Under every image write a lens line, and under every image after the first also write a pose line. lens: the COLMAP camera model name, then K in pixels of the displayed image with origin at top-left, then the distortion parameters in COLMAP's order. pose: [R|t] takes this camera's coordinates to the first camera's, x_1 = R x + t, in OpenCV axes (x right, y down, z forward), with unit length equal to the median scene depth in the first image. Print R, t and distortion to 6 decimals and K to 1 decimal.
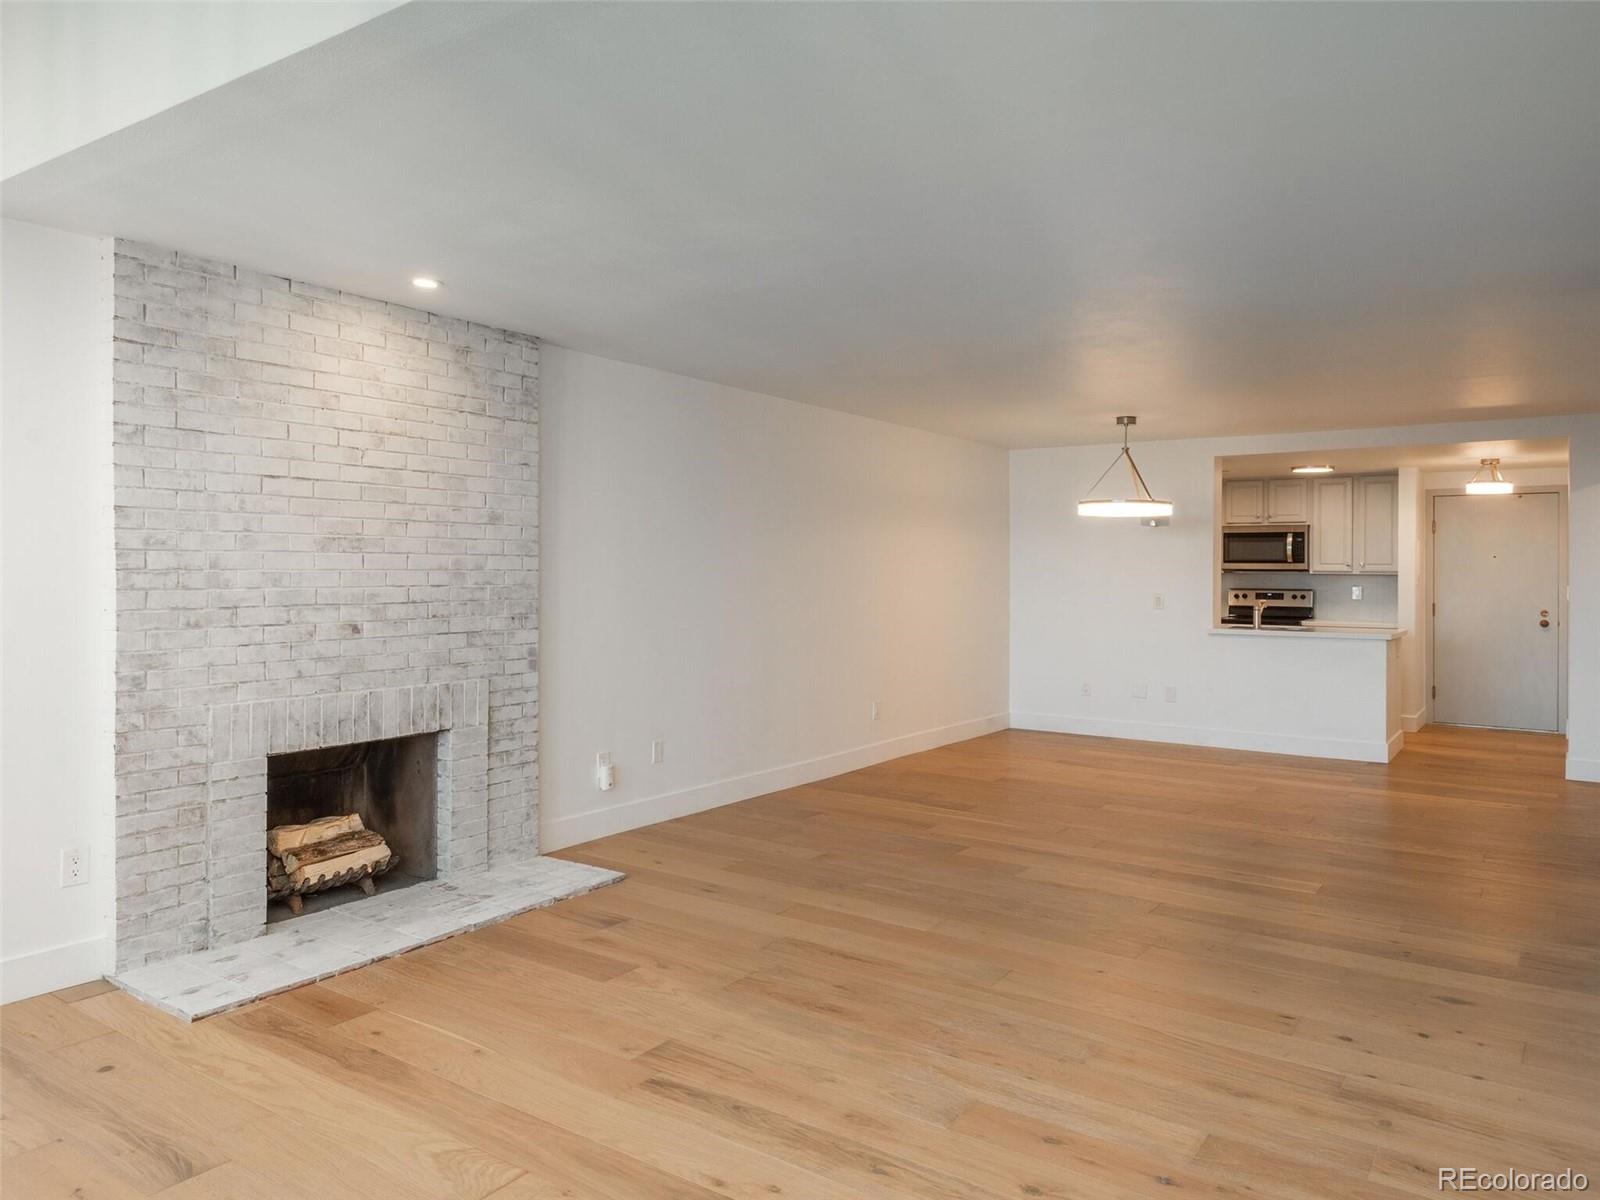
lens RADIAL K [[1098.1, 0, 777.2], [0, 1098.1, 564.0], [0, 0, 1]] dist [0.037474, -0.035991]
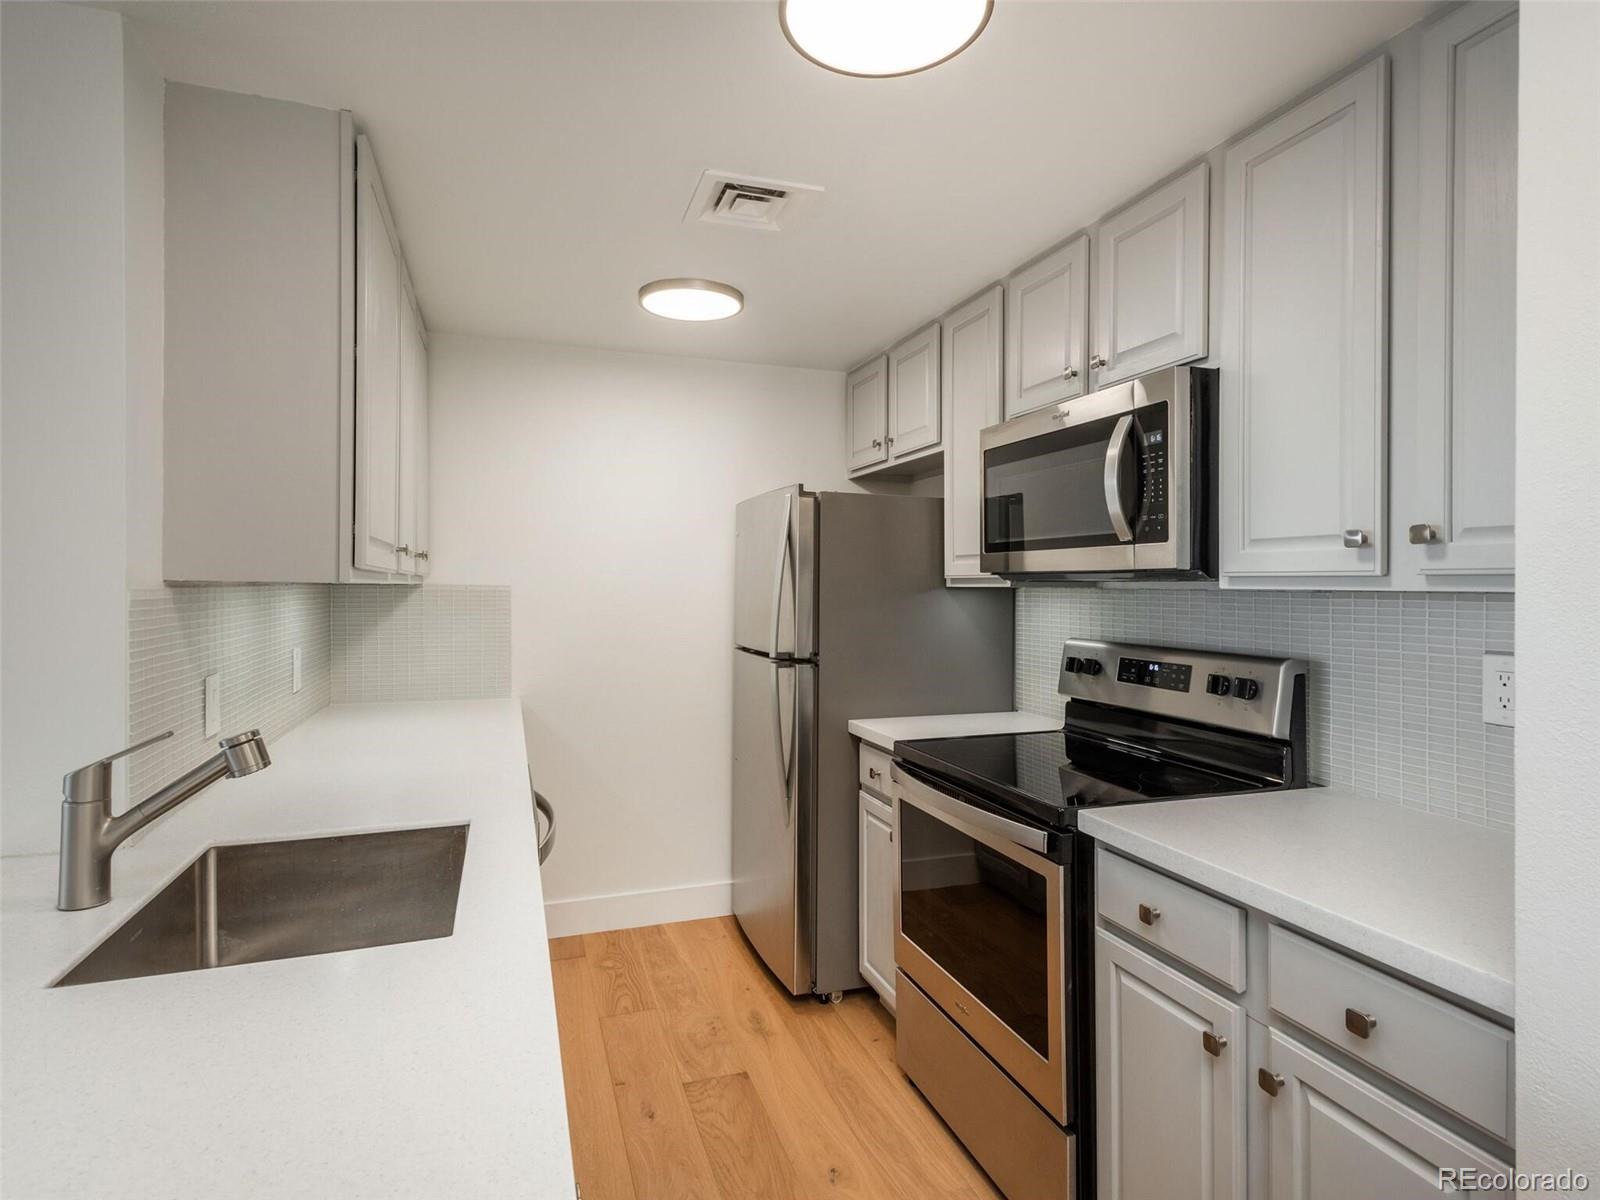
lens RADIAL K [[844.7, 0, 791.4], [0, 844.7, 579.3], [0, 0, 1]] dist [0.013467, -0.003779]
pose [[0.812206, -0.001951, -0.583367, 1.146566], [0.000418, 0.999996, -0.002762, 0.016470], [0.583370, 0.002000, 0.812204, 1.824536]]
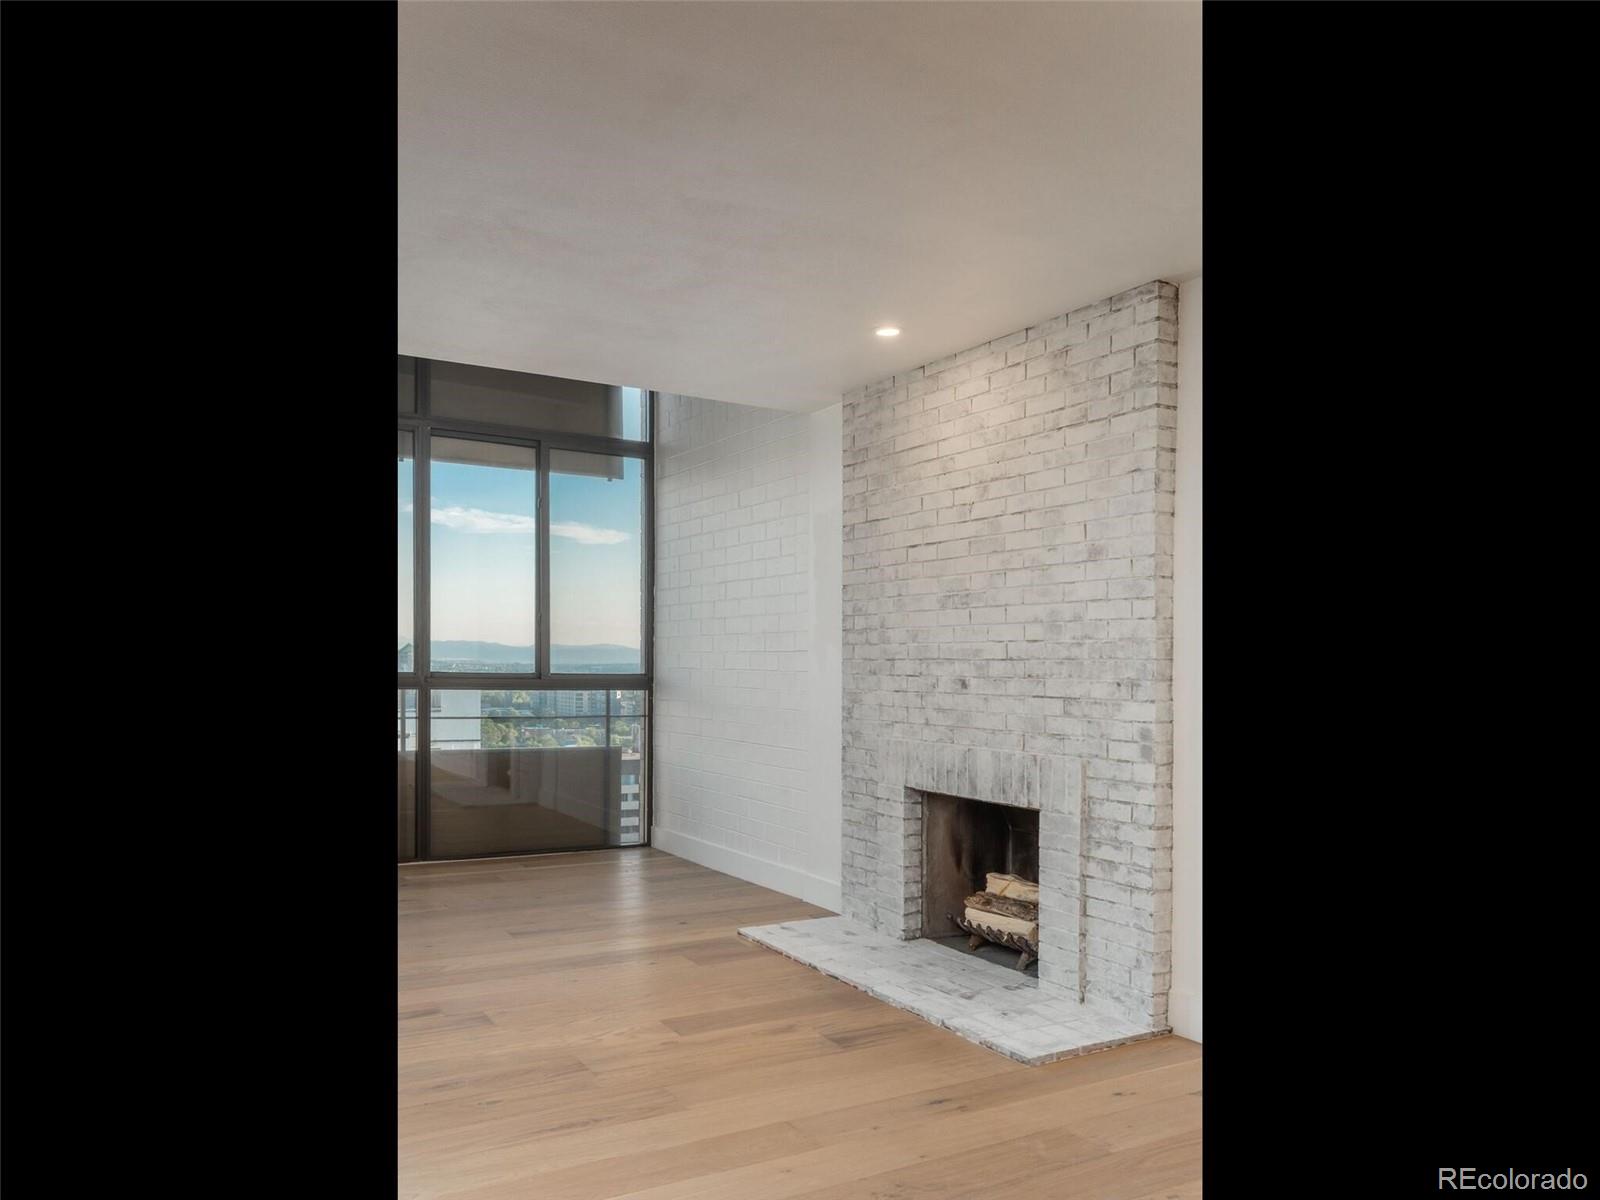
lens RADIAL K [[1087.0, 0, 803.6], [0, 1087.0, 682.1], [0, 0, 1]] dist [0.029988, -0.001318]
pose [[-0.382222, 0.008156, -0.924035, 0.564365], [-0.005368, 0.999925, 0.011046, 0.044733], [0.924055, 0.009182, -0.382149, 1.187167]]
